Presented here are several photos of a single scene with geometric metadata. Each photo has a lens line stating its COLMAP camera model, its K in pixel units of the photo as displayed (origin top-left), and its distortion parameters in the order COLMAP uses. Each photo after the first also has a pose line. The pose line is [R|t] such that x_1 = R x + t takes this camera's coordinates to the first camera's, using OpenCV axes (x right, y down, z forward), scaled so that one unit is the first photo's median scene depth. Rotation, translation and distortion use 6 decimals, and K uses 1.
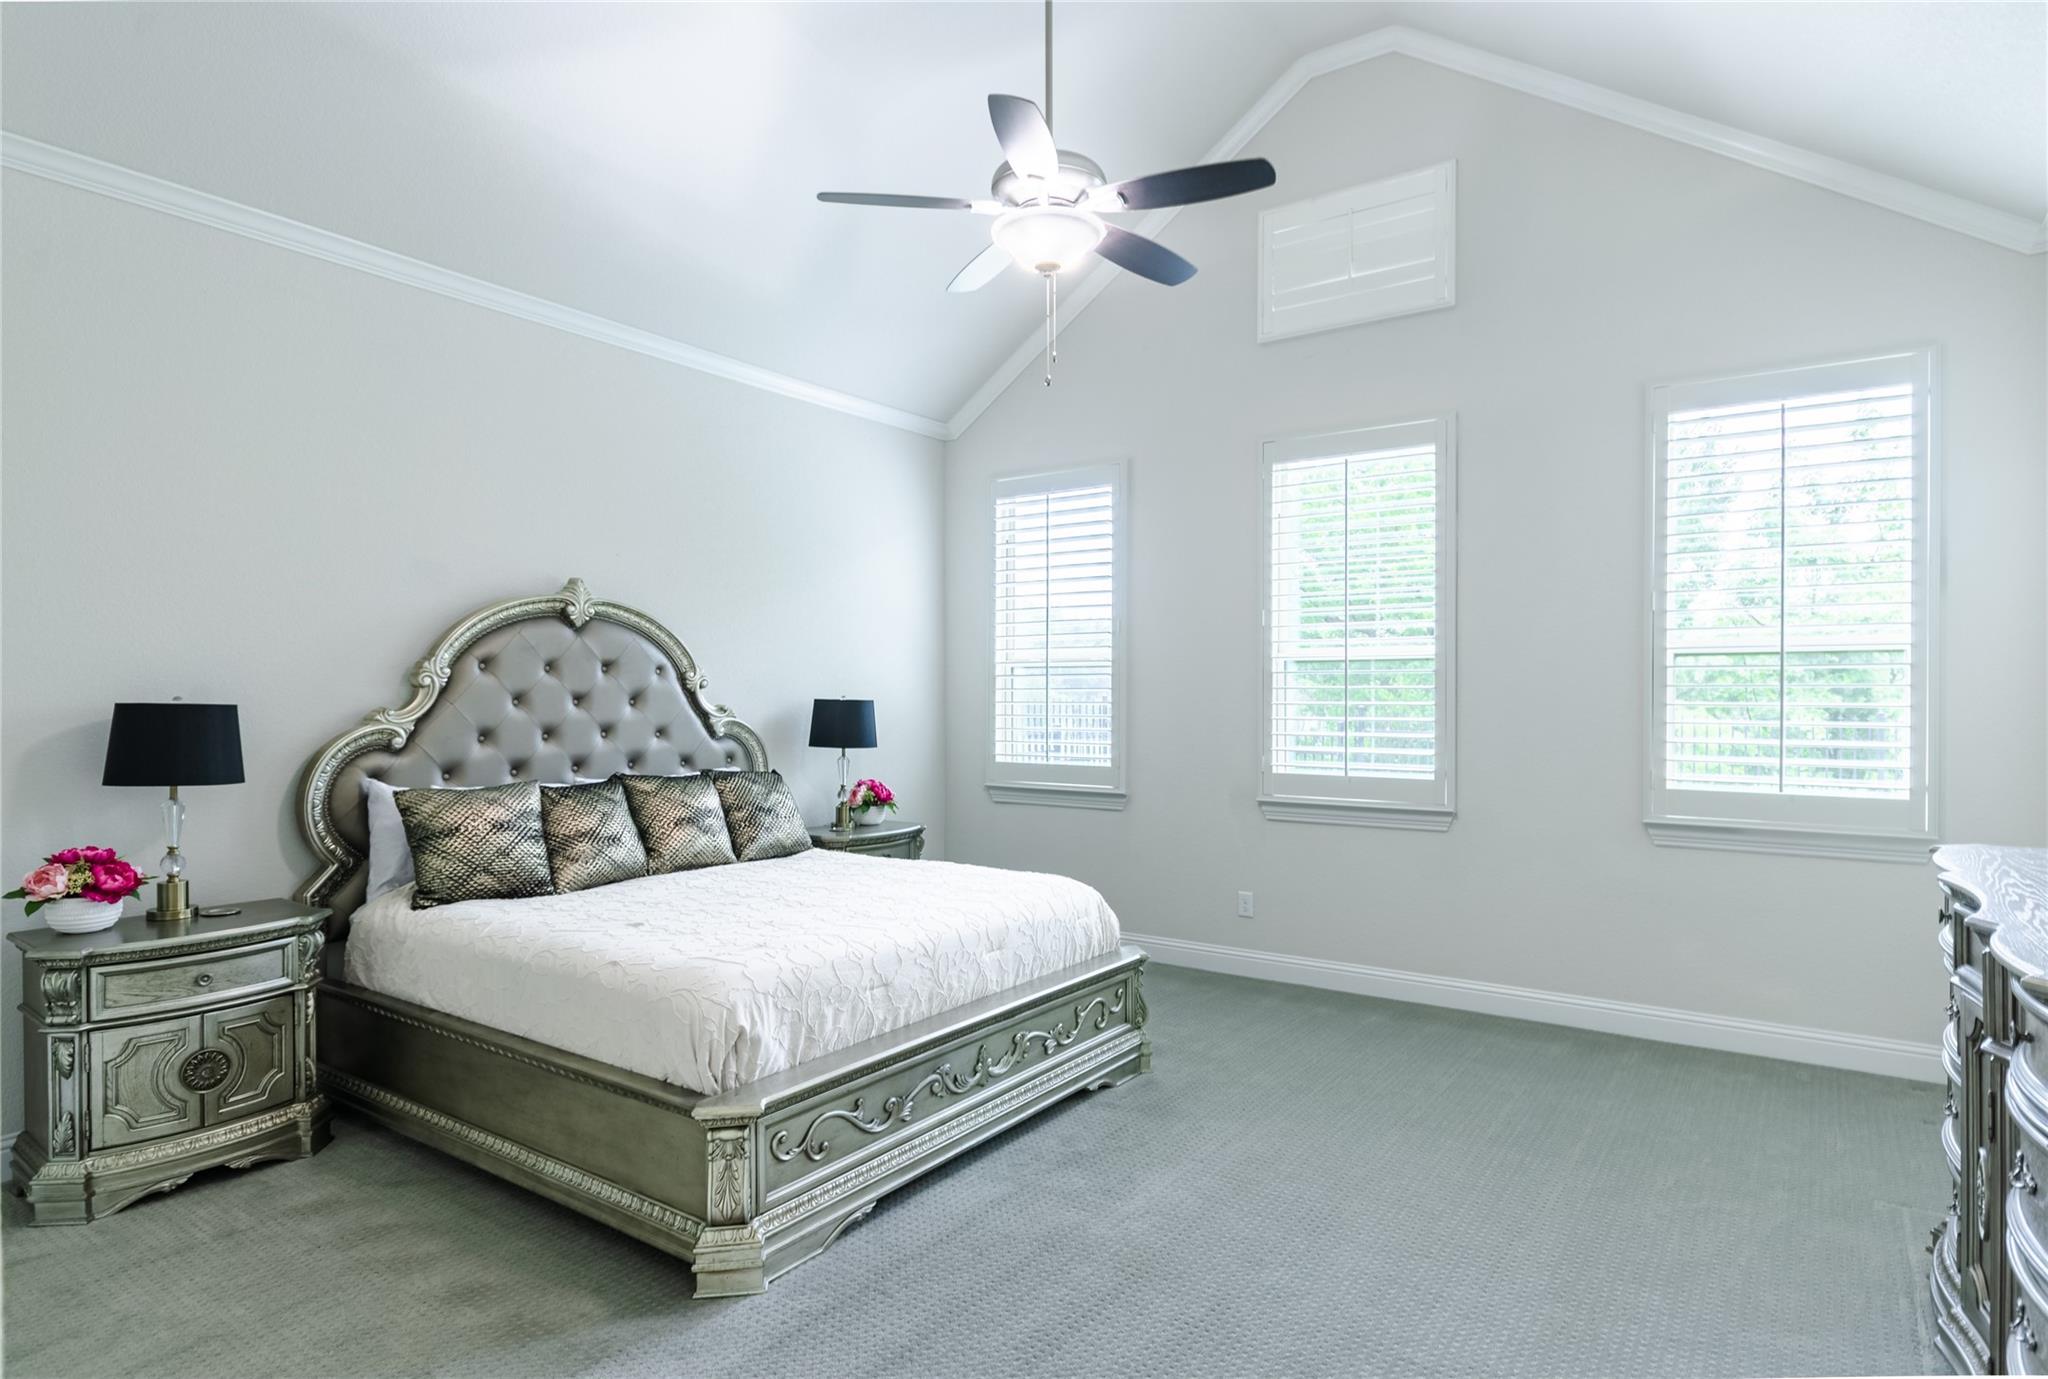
lens RADIAL K [[1122.8, 0, 1024.0], [0, 1122.8, 689.5], [0, 0, 1]] dist [0.002478, 0.000098]
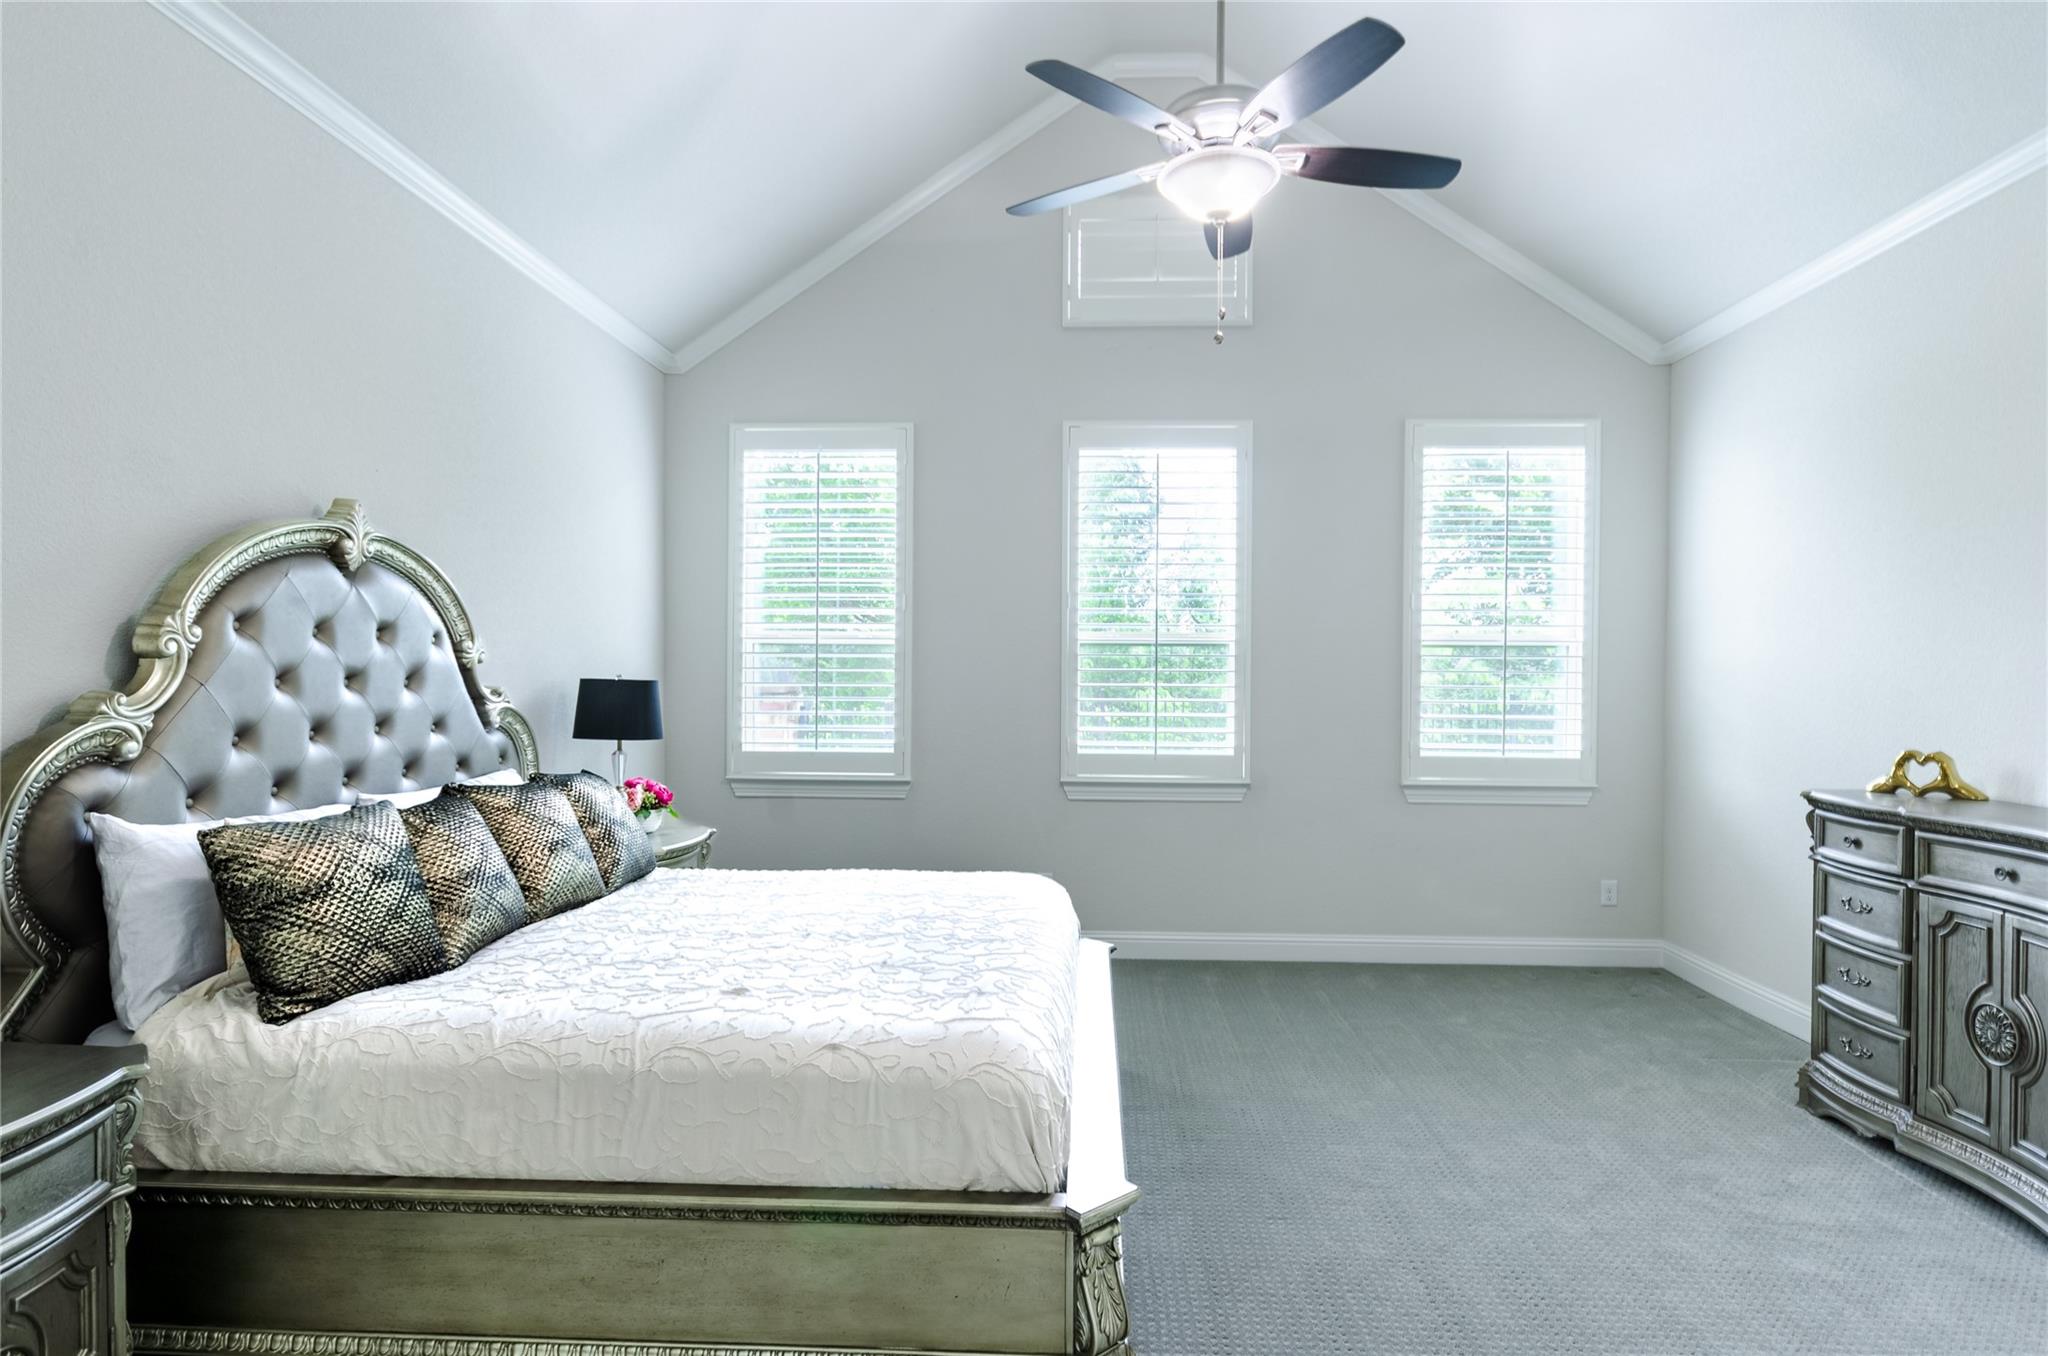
lens RADIAL K [[1093.5, 0, 1038.2], [0, 1093.5, 687.4], [0, 0, 1]] dist [0.002198, -0.000234]
pose [[0.841219, 0.000404, 0.540695, -0.414736], [-0.009208, 0.999865, 0.013577, 0.001569], [-0.540617, -0.016400, 0.841109, 0.224753]]
